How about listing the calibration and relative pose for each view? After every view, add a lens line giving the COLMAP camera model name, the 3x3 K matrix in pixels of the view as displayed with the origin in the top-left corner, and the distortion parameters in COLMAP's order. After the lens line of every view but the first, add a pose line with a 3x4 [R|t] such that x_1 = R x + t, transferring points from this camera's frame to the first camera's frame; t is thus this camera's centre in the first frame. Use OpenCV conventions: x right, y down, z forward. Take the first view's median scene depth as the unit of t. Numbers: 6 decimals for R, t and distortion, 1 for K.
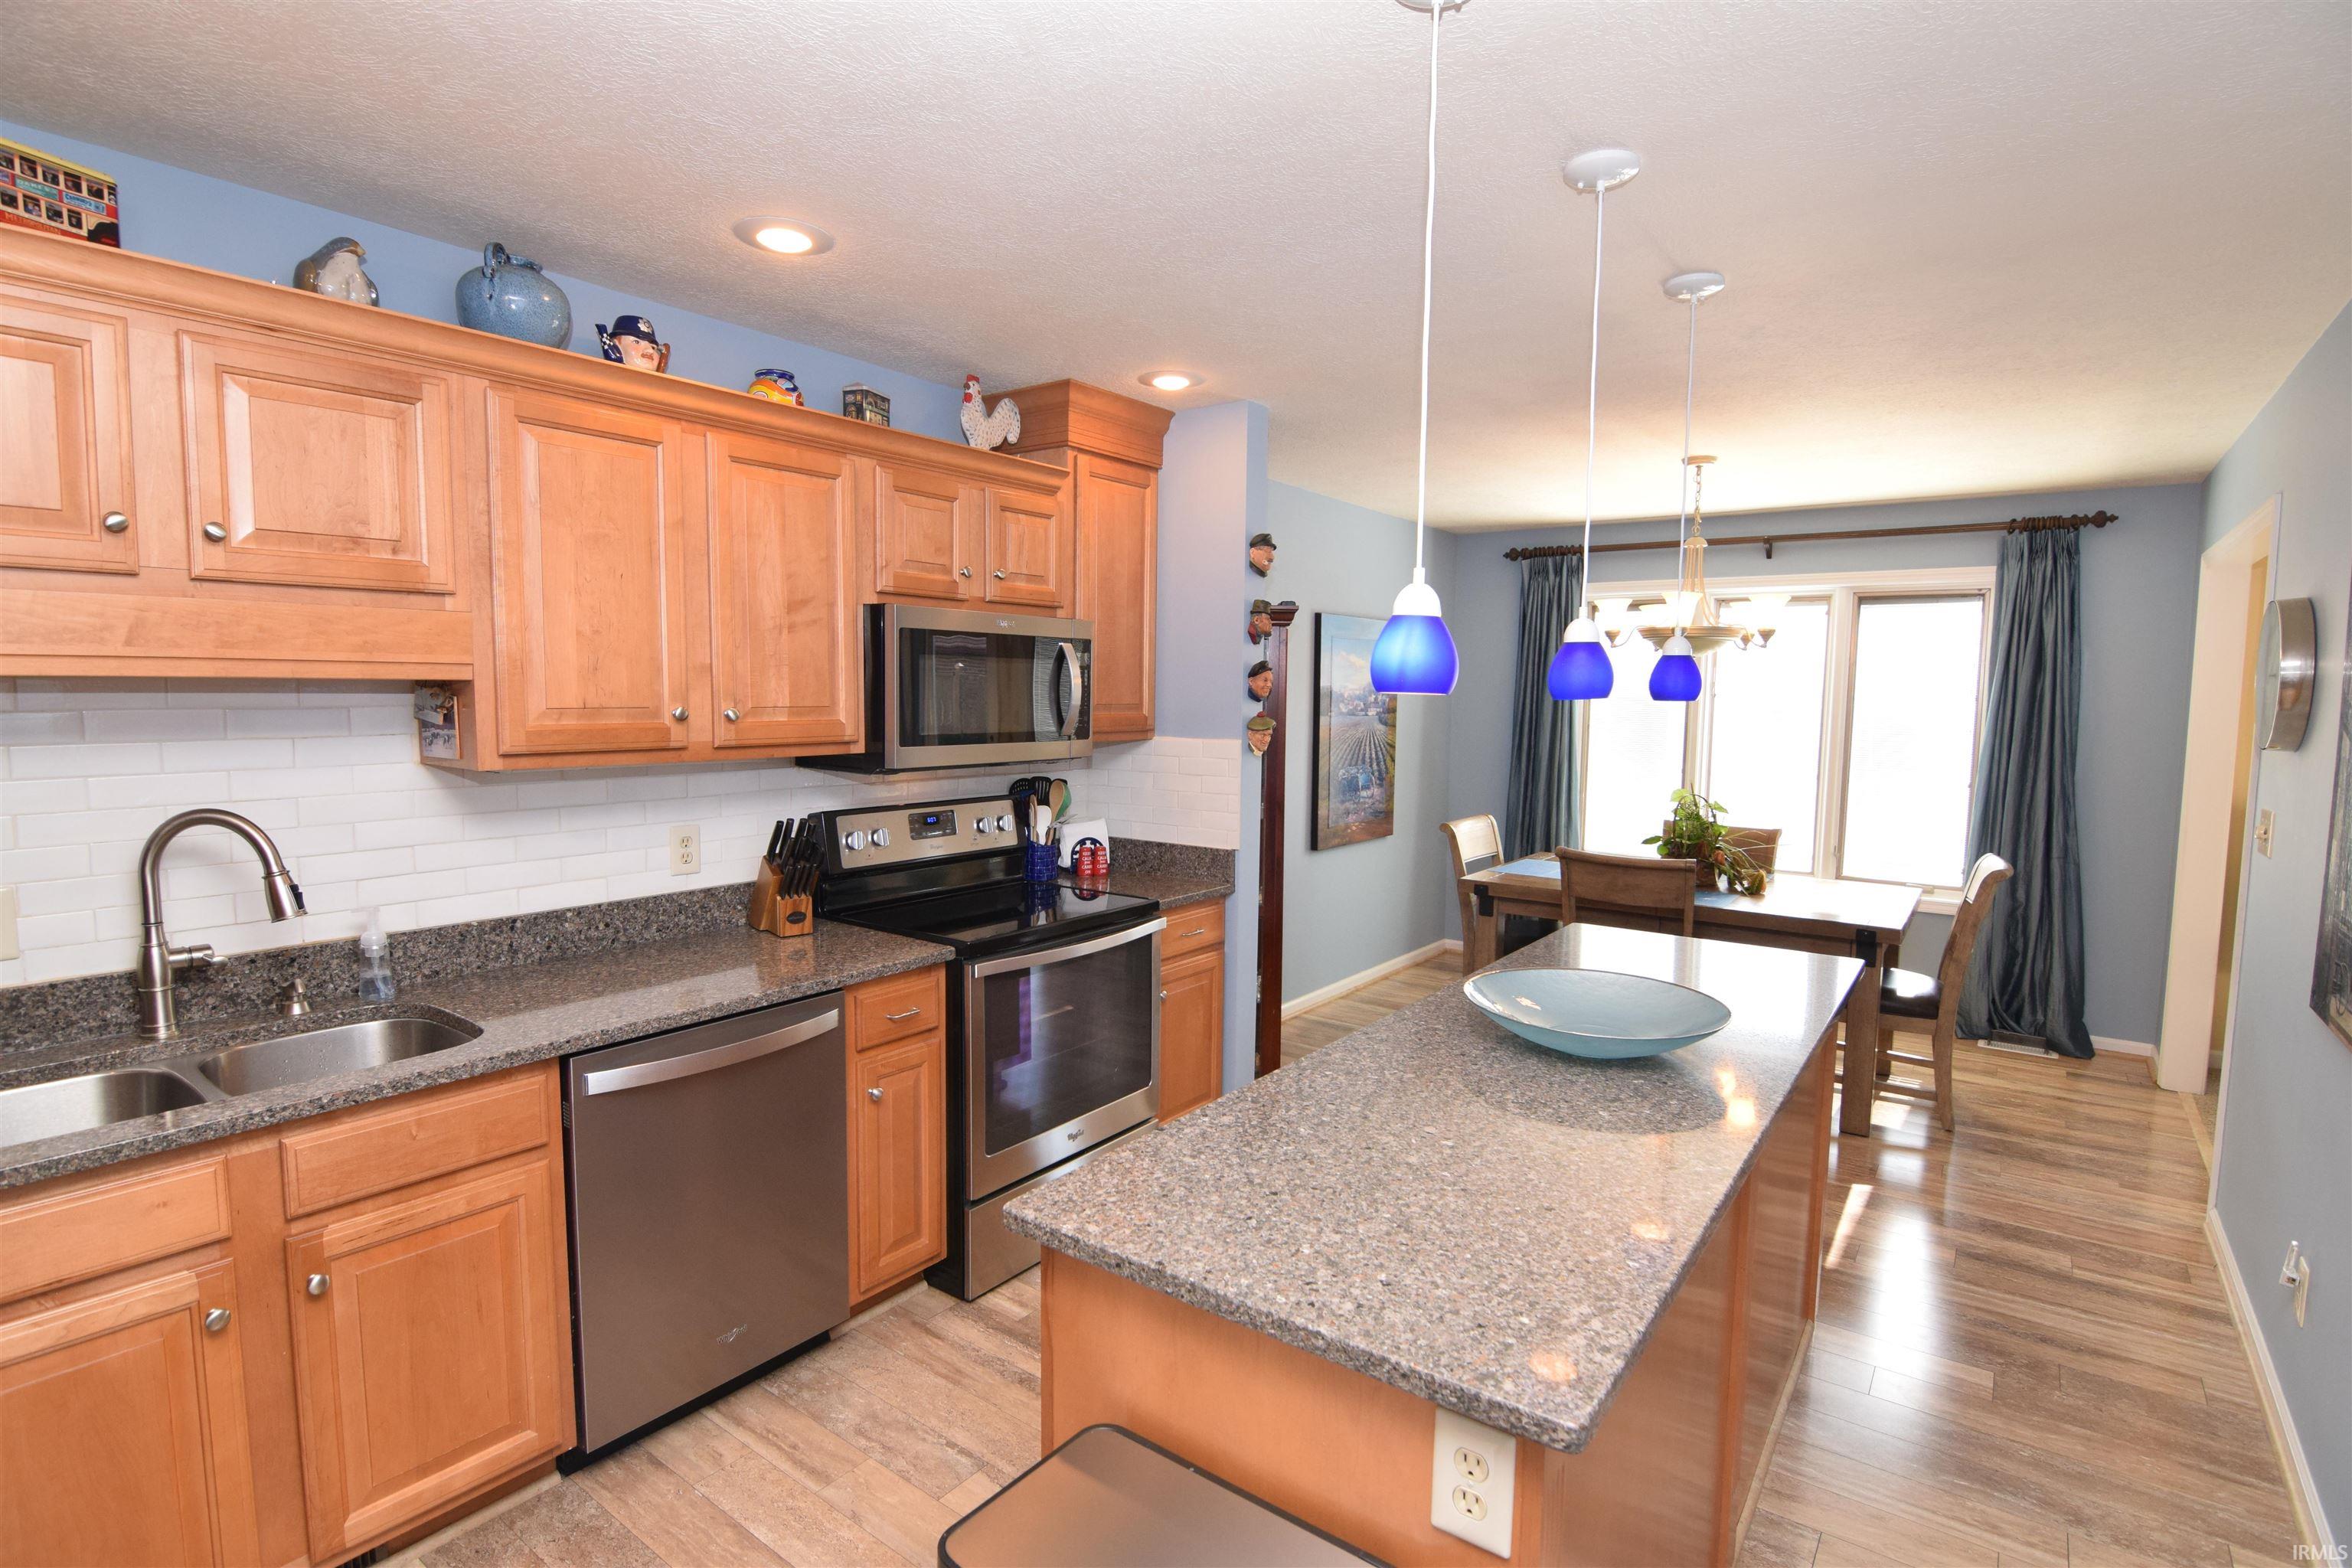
lens RADIAL K [[1145.0, 0, 1186.7], [0, 1145.0, 791.7], [0, 0, 1]] dist [-0.004261, -0.000691]
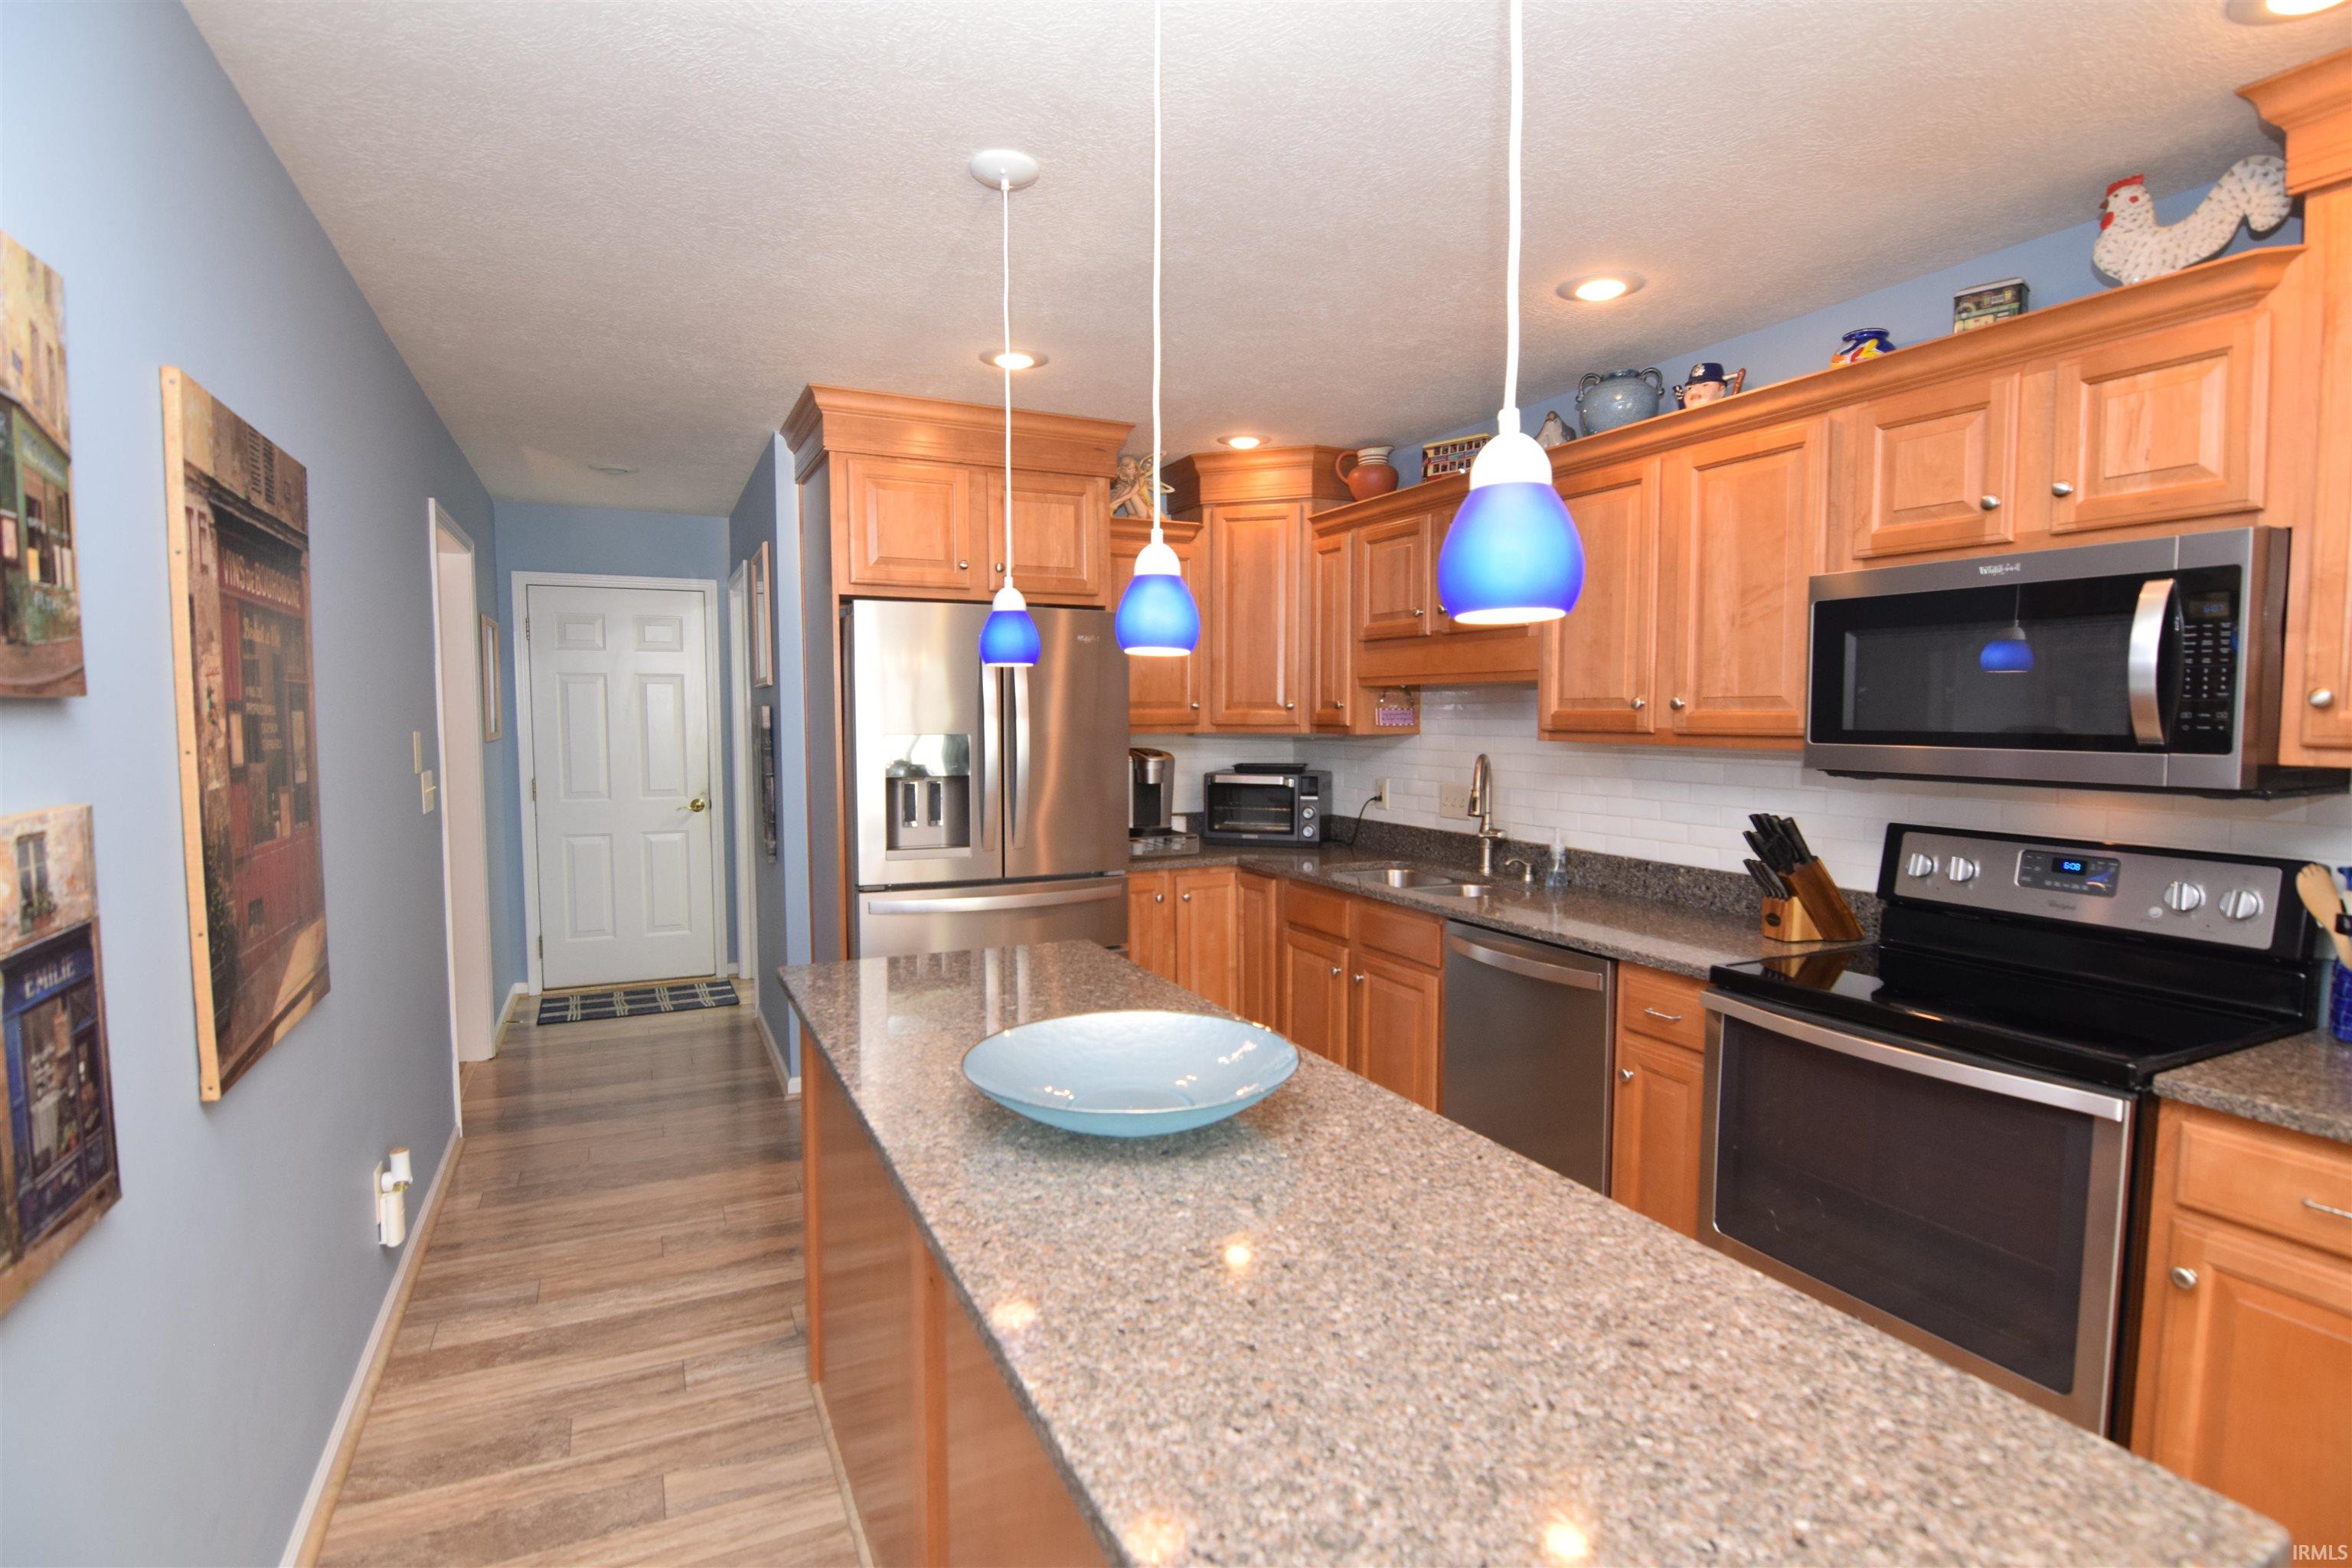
lens RADIAL K [[1145.0, 0, 1186.7], [0, 1145.0, 791.7], [0, 0, 1]] dist [-0.004261, -0.000691]
pose [[-0.454087, 0.051660, -0.889458, 0.811717], [-0.082525, 0.991587, 0.099722, -0.056109], [0.887127, 0.118685, -0.446004, 1.101923]]
